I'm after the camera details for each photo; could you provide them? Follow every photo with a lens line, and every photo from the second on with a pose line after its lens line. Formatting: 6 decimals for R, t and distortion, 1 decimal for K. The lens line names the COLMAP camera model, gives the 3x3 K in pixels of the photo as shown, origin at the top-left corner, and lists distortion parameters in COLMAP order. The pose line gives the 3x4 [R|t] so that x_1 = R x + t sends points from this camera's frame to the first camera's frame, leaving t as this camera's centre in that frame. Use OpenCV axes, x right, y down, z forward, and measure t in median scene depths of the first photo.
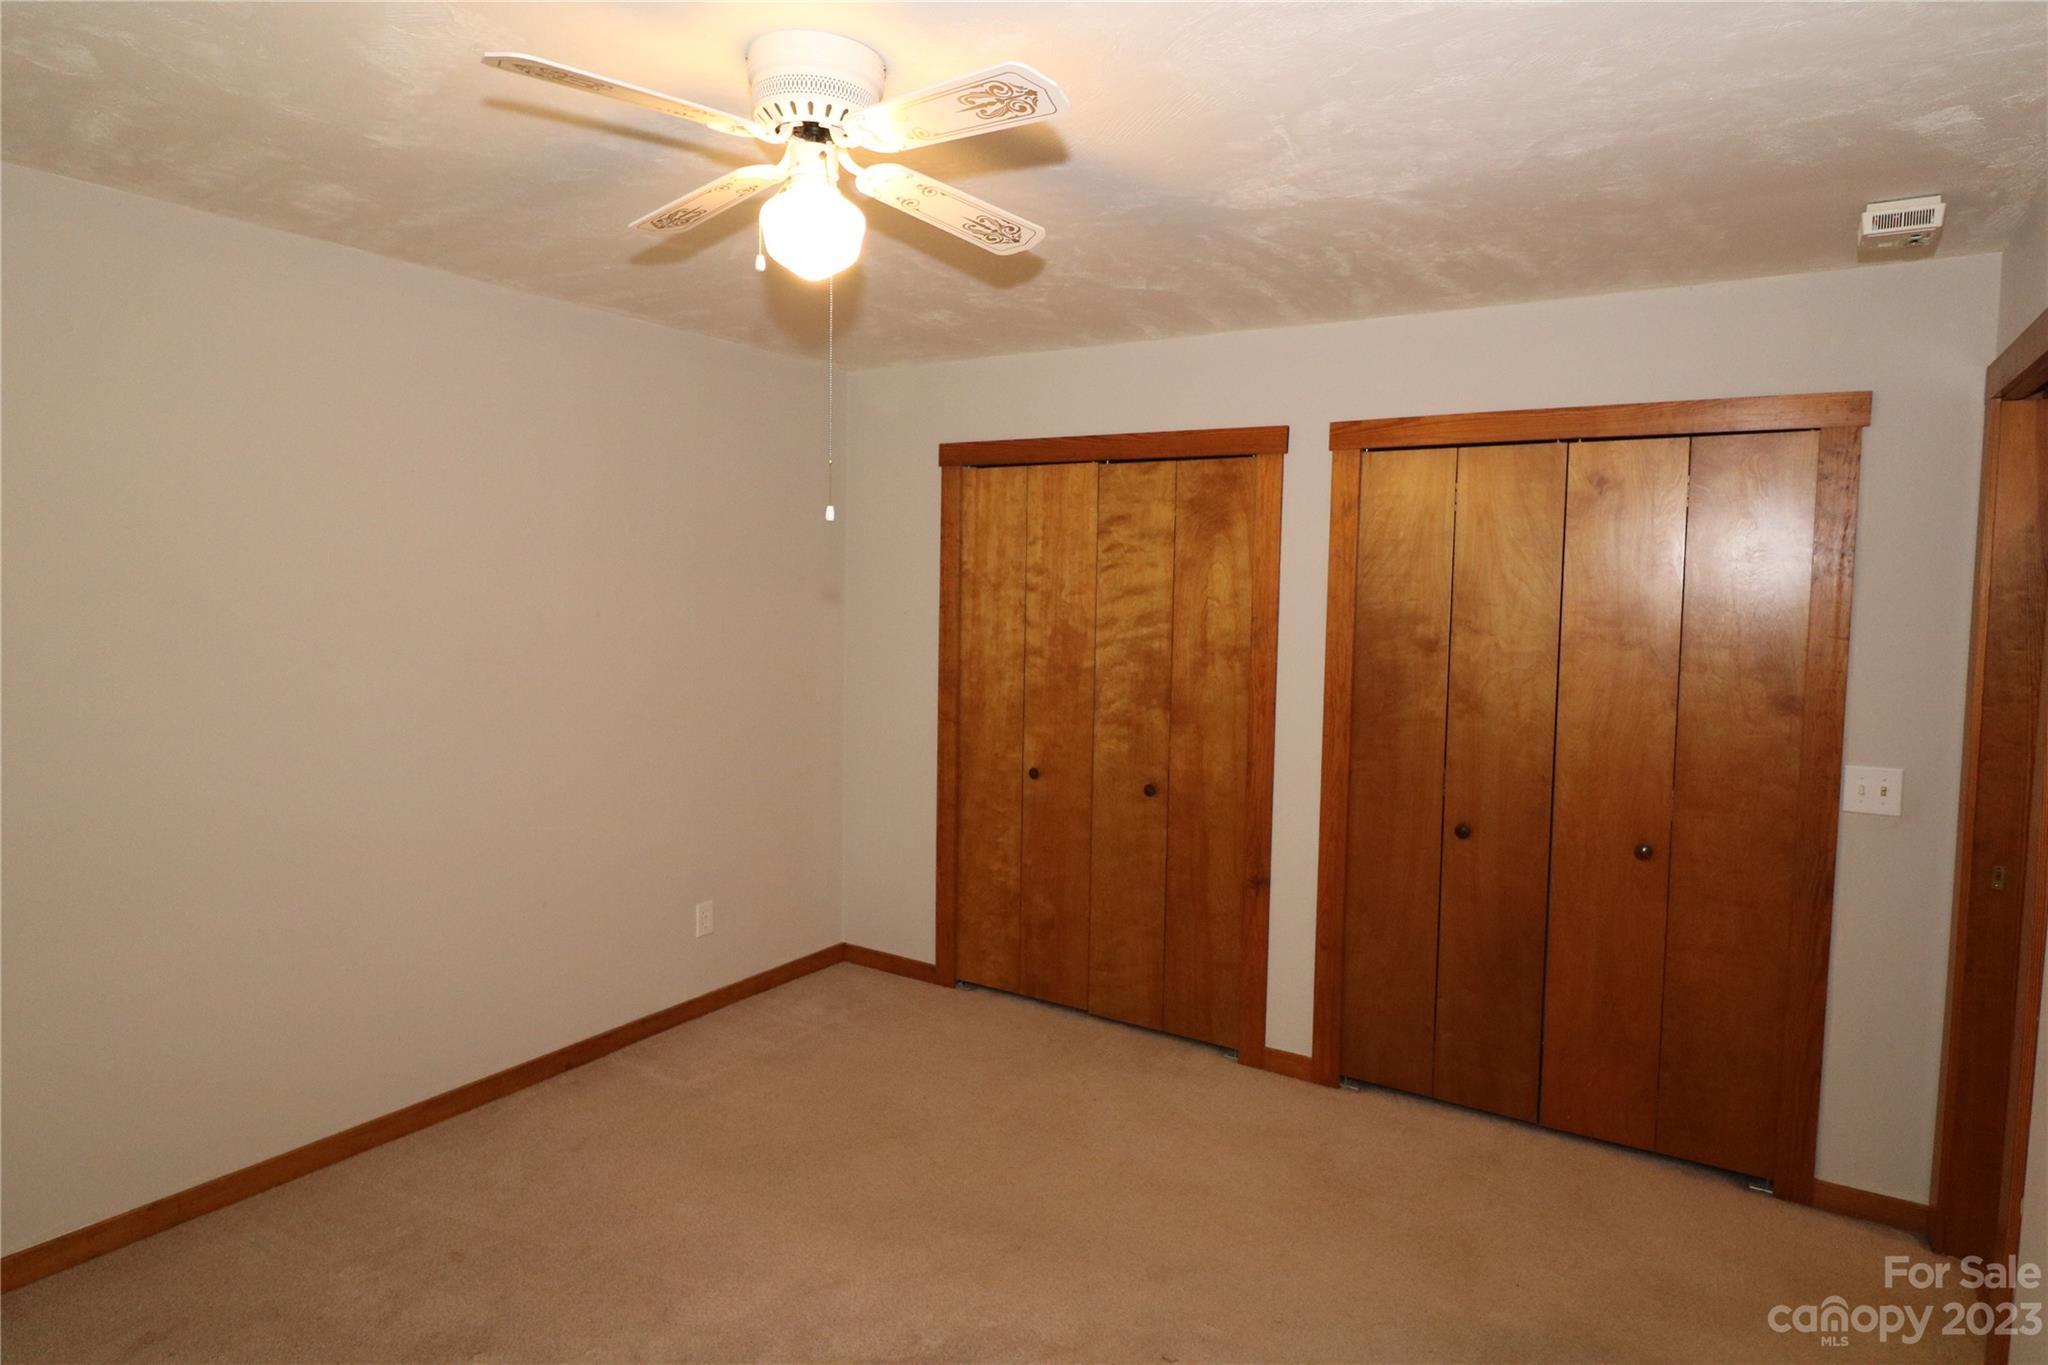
lens RADIAL K [[1146.2, 0, 1022.0], [0, 1146.2, 659.6], [0, 0, 1]] dist [0.009212, -0.015368]
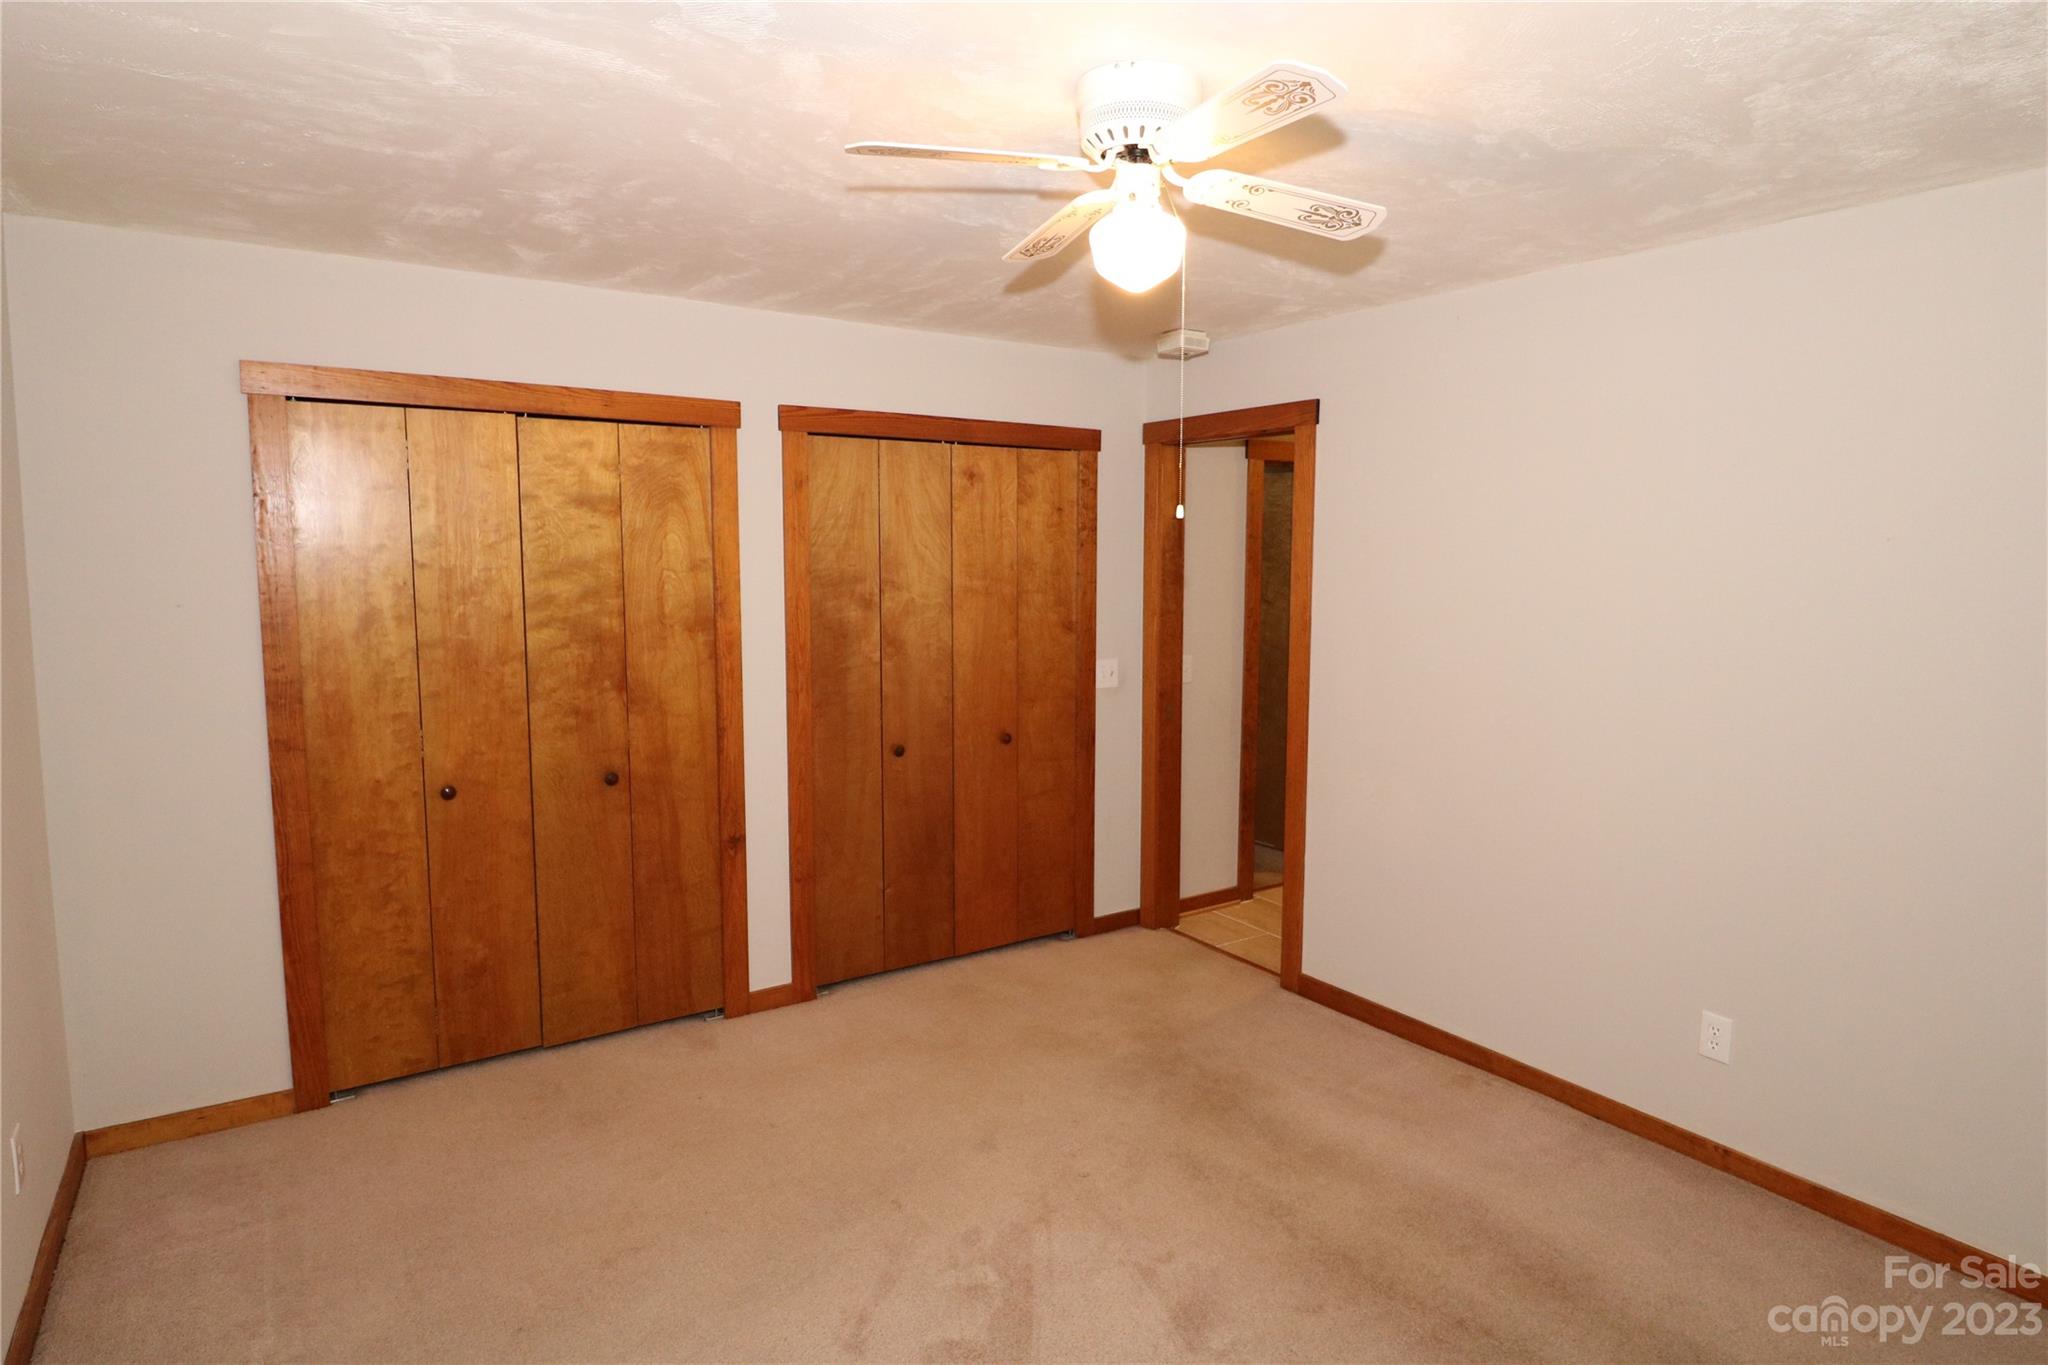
lens RADIAL K [[1146.2, 0, 1022.0], [0, 1146.2, 659.6], [0, 0, 1]] dist [0.009212, -0.015368]
pose [[0.409172, -0.106325, 0.906241, -0.605110], [0.062929, 0.994111, 0.088222, -0.044677], [-0.910285, 0.020931, 0.413453, 0.324005]]
